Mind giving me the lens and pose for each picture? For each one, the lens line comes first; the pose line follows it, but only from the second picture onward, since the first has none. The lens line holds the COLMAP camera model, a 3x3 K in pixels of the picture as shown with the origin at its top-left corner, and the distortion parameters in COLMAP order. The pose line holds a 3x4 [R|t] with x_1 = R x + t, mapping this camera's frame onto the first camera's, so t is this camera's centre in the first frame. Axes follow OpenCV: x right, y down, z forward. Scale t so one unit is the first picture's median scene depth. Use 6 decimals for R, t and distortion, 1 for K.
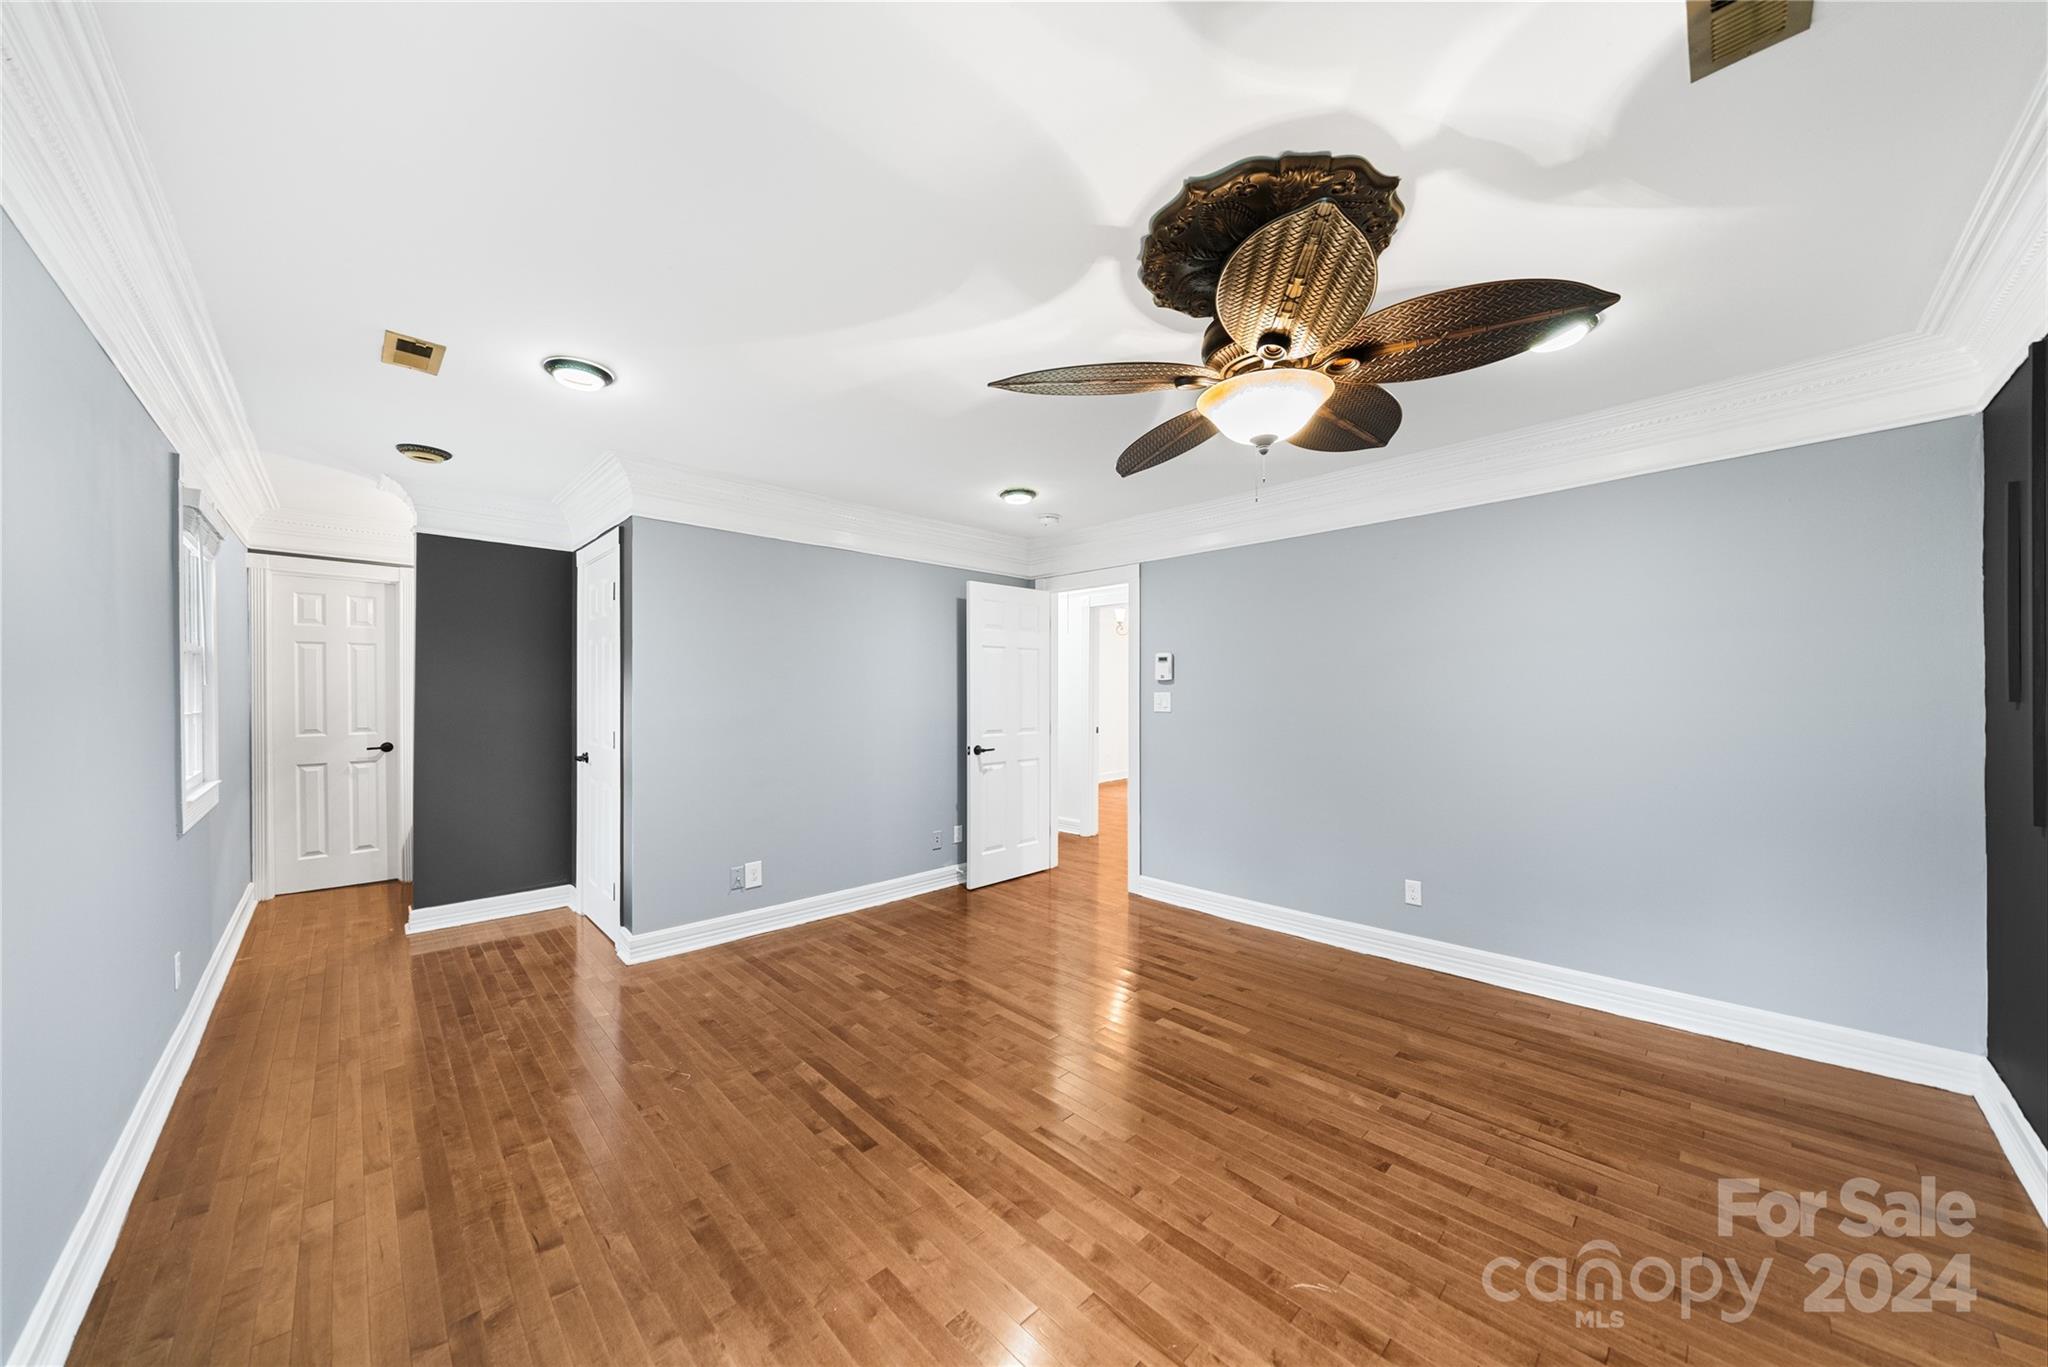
lens RADIAL K [[711.0, 0, 1024.7], [0, 711.0, 689.7], [0, 0, 1]] dist [-0.010062, -0.000101]
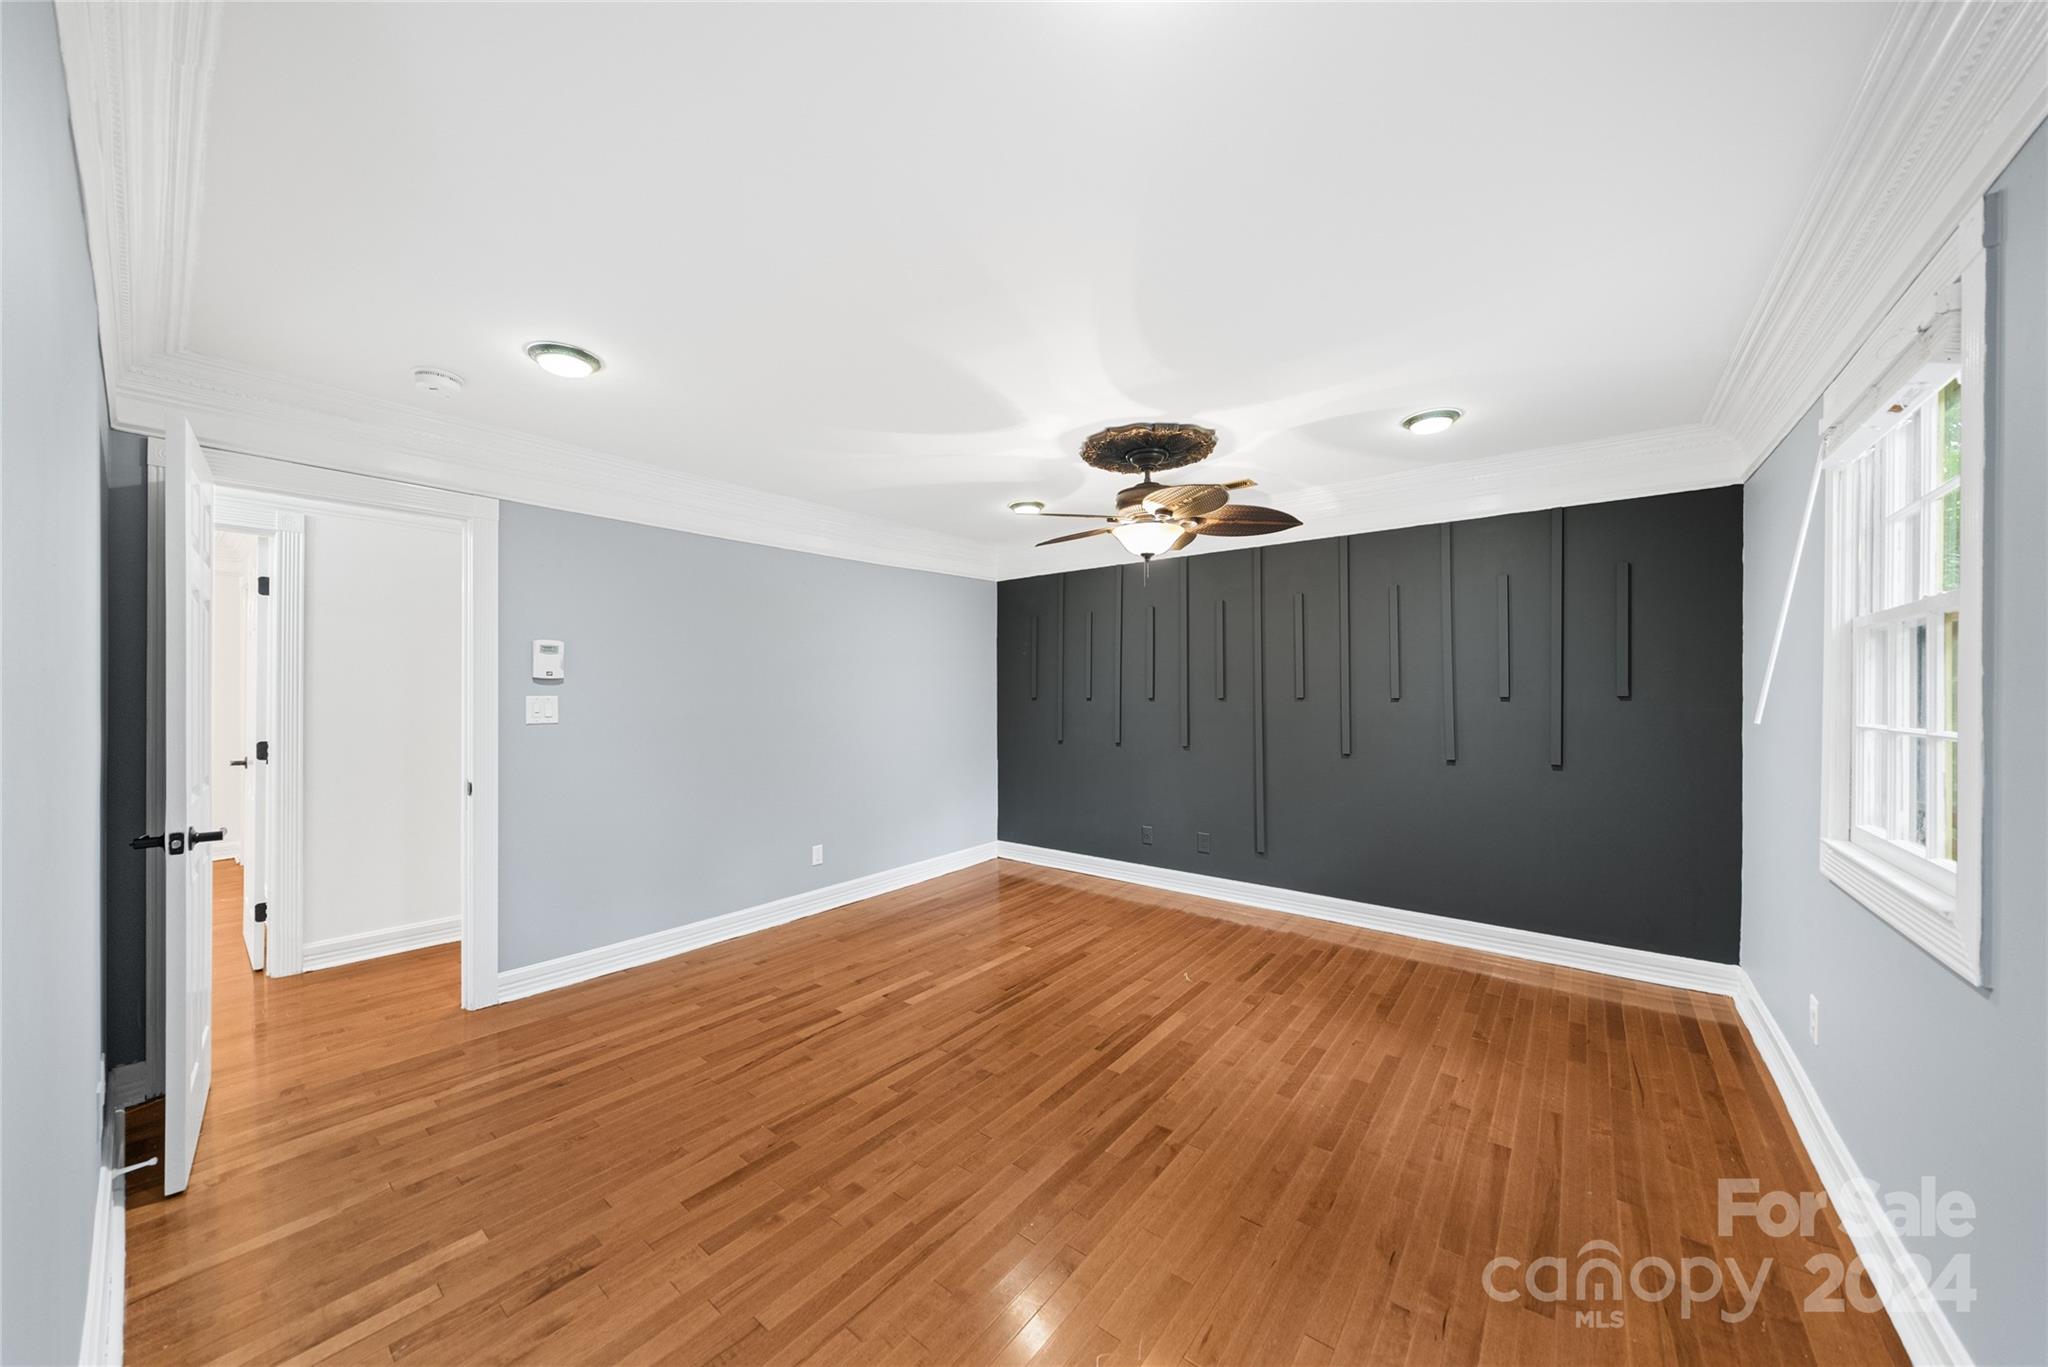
lens RADIAL K [[711.0, 0, 1024.7], [0, 711.0, 689.7], [0, 0, 1]] dist [-0.010062, -0.000101]
pose [[-0.136948, 0.004893, 0.990566, -0.730442], [0.001723, 0.999987, -0.004702, 0.002476], [-0.990577, 0.001063, -0.136955, 0.799097]]
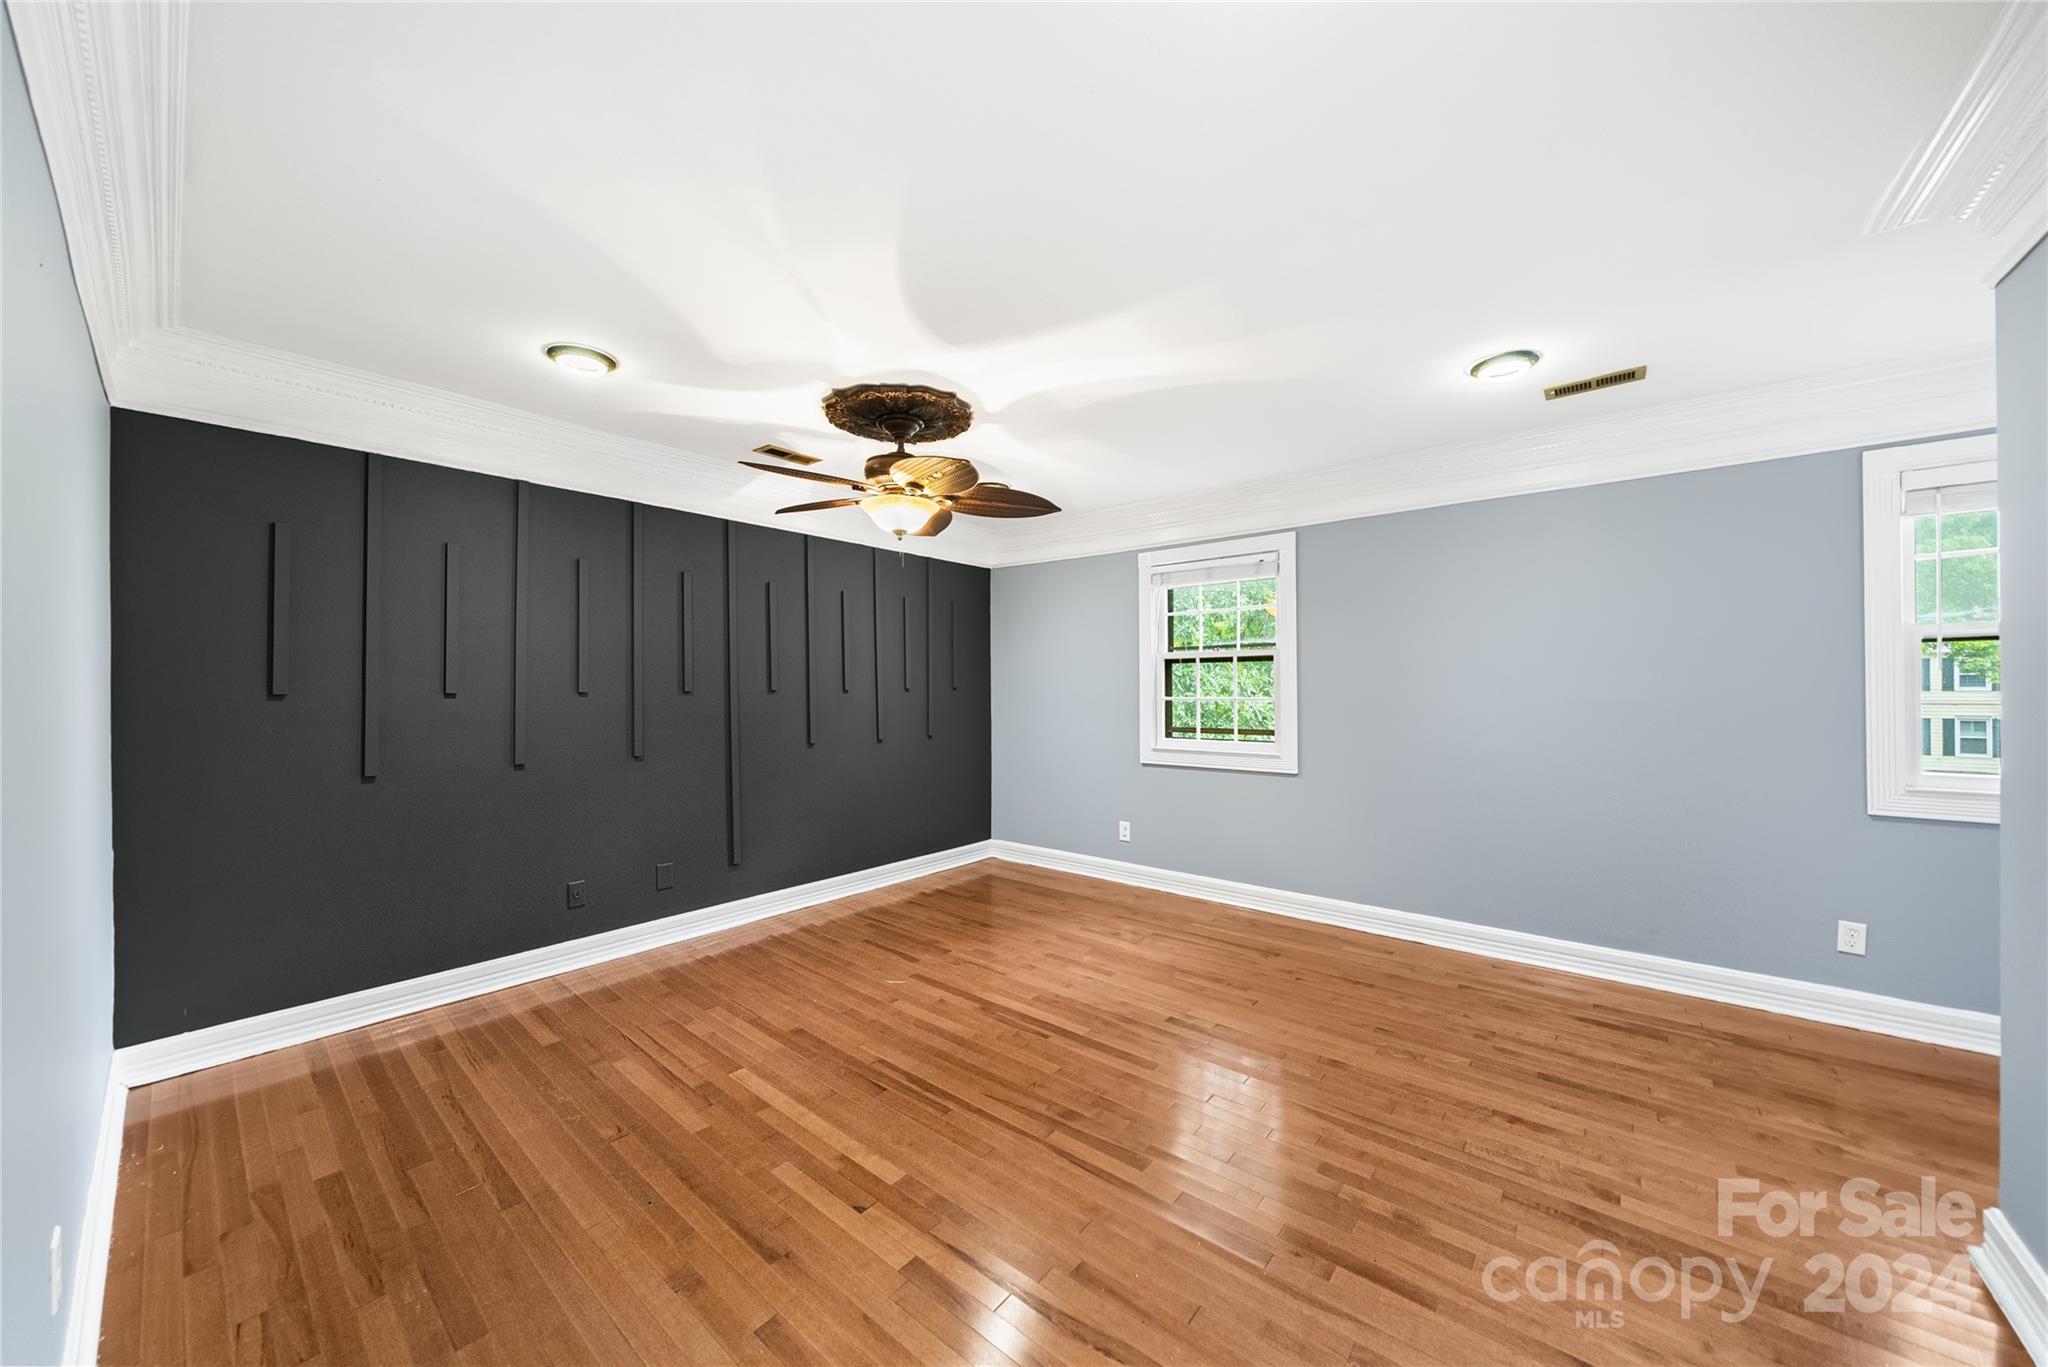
lens RADIAL K [[711.0, 0, 1024.7], [0, 711.0, 689.7], [0, 0, 1]] dist [-0.010062, -0.000101]
pose [[-0.993631, 0.002686, -0.112650, 0.121980], [0.002077, 0.999983, 0.005522, 0.003690], [0.112662, 0.005253, -0.993619, 1.374469]]
